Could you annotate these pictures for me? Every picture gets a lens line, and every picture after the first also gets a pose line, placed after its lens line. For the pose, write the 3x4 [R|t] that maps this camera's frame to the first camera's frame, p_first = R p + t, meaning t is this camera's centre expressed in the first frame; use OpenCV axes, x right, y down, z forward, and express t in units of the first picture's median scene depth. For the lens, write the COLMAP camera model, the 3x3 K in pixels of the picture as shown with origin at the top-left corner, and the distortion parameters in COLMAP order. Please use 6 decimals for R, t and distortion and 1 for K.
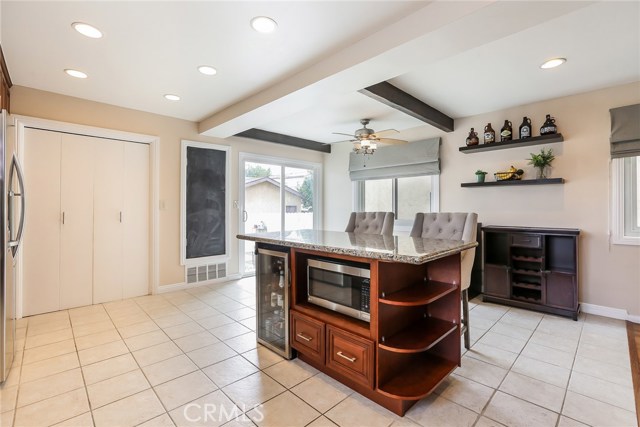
lens RADIAL K [[294.3, 0, 321.6], [0, 294.3, 207.2], [0, 0, 1]] dist [-0.063821, 0.027109]
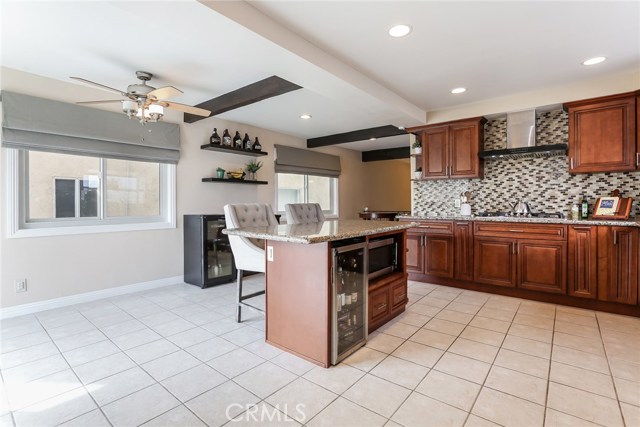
lens RADIAL K [[302.8, 0, 320.2], [0, 302.8, 204.7], [0, 0, 1]] dist [0.001032, 0.000561]
pose [[-0.106538, -0.008671, 0.994271, -0.760632], [0.000621, 0.999961, 0.008787, 0.009639], [-0.994308, 0.001554, -0.106529, 0.822722]]
